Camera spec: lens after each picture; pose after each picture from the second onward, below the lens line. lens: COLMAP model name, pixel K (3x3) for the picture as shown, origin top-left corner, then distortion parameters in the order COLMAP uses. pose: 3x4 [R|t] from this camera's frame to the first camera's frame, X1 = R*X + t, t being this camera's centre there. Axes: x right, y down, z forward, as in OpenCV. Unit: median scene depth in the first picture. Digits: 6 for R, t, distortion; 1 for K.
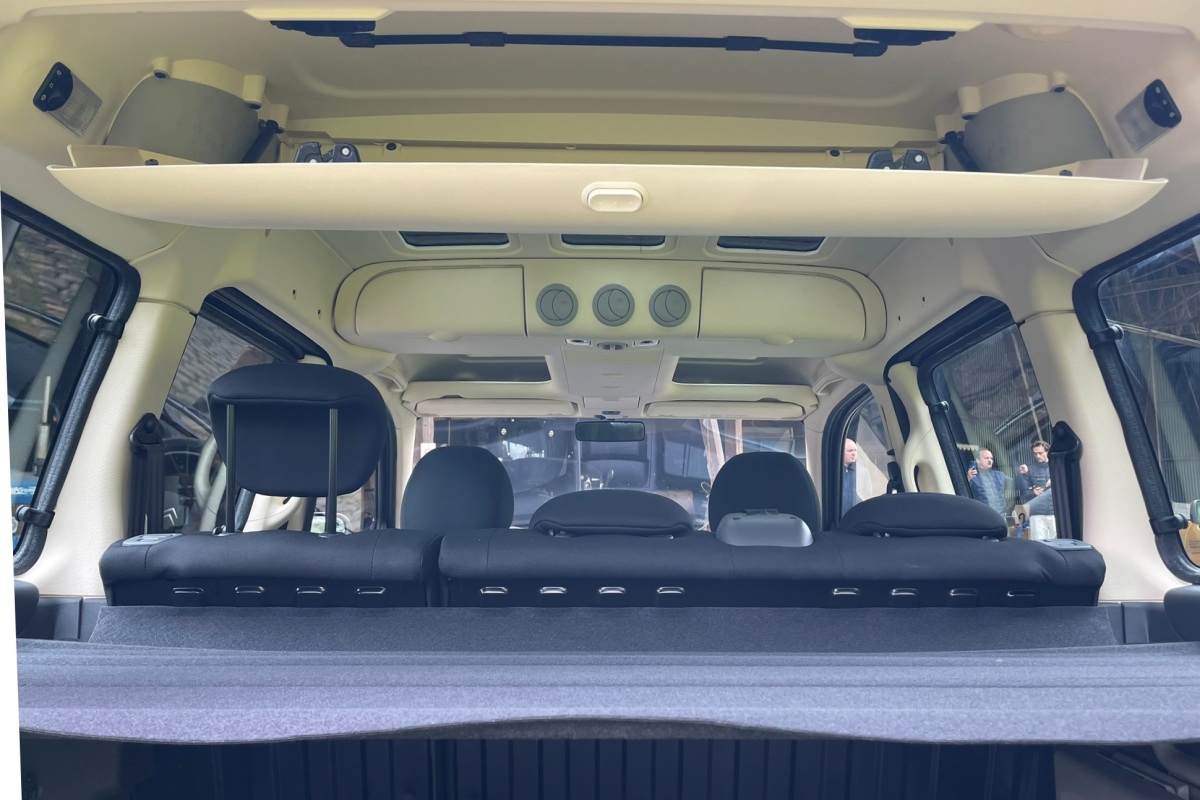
lens RADIAL K [[881.8, 0, 601.4], [0, 881.8, 398.8], [0, 0, 1]] dist [0.055602, -0.082843]
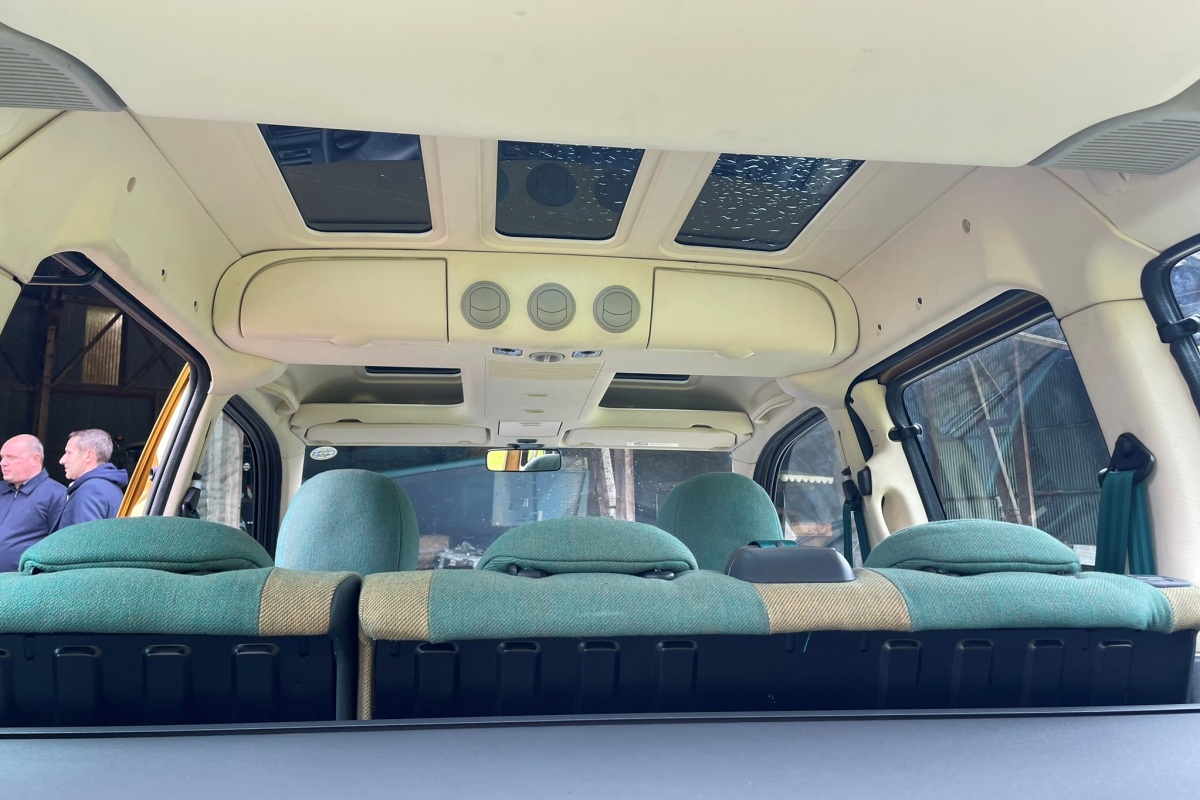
lens RADIAL K [[881.8, 0, 600.1], [0, 881.8, 402.1], [0, 0, 1]] dist [0.055602, -0.082843]
pose [[0.993040, 0.017979, 0.116395, -0.037167], [-0.013293, 0.999074, -0.040912, 0.020902], [-0.117023, 0.039080, 0.992360, 0.131794]]
